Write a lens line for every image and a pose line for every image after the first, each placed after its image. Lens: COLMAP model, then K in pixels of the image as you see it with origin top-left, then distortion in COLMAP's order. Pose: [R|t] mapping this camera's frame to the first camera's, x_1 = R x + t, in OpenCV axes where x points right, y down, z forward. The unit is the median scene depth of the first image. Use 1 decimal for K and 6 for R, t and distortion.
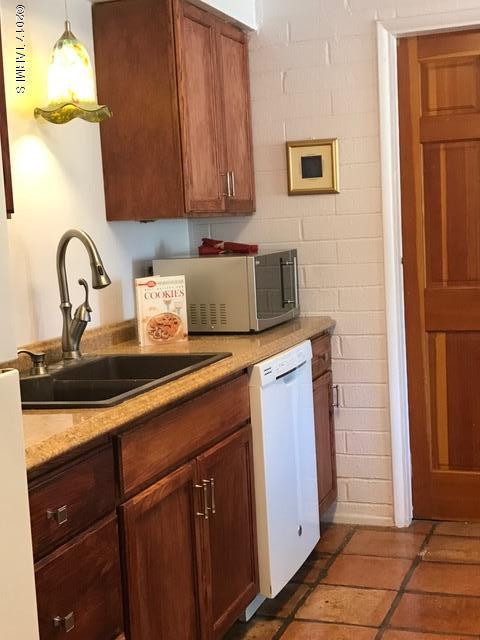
lens RADIAL K [[979.0, 0, 240.0], [0, 979.0, 320.0], [0, 0, 1]] dist [0.020822, 0.046713]
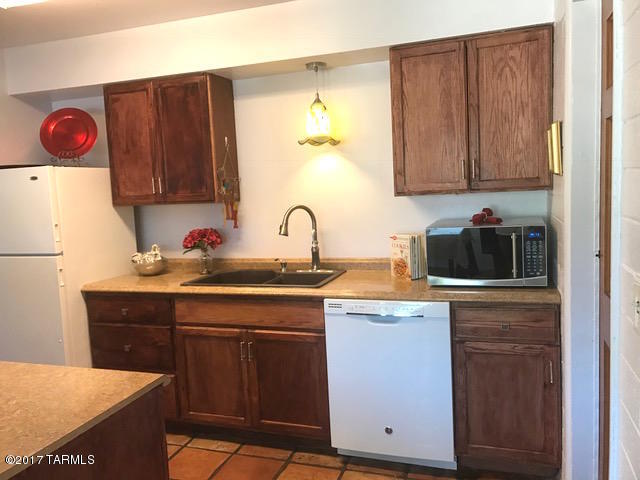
lens RADIAL K [[522.3, 0, 316.7], [0, 522.3, 236.1], [0, 0, 1]] dist [0.056313, -0.076660]
pose [[0.012797, 0.152804, -0.988174, 0.797515], [-0.055368, 0.986847, 0.151882, -0.173334], [0.998384, 0.052769, 0.021089, 0.916751]]
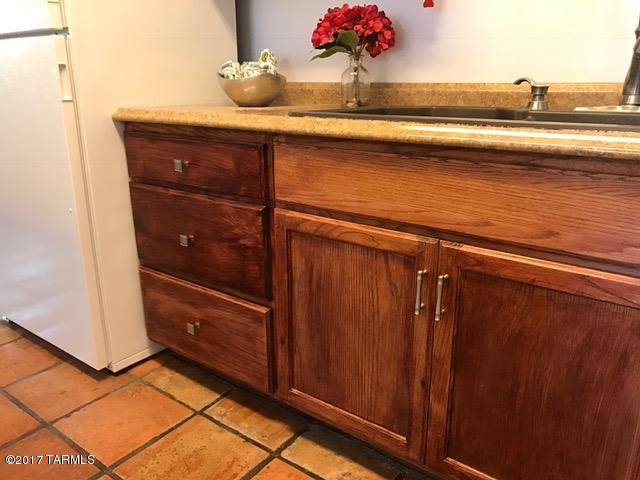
lens RADIAL K [[522.3, 0, 316.7], [0, 522.3, 236.1], [0, 0, 1]] dist [0.056313, -0.076660]
pose [[-0.304394, 0.332261, -0.892719, 0.274211], [-0.076709, 0.925598, 0.370654, 0.000901], [0.949453, 0.181305, -0.256259, 0.838675]]
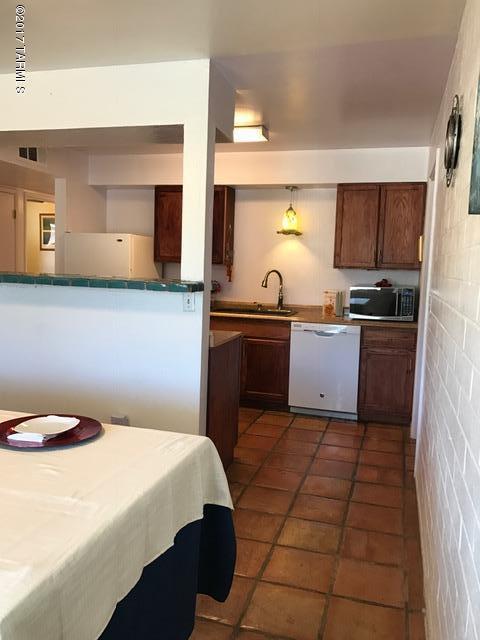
lens RADIAL K [[522.3, 0, 243.7], [0, 522.3, 321.8], [0, 0, 1]] dist [0.056313, -0.076660]
pose [[0.055773, 0.162205, -0.985180, 1.431208], [-0.138899, 0.978381, 0.153223, -0.158209], [0.988735, 0.128294, 0.077097, 0.708600]]
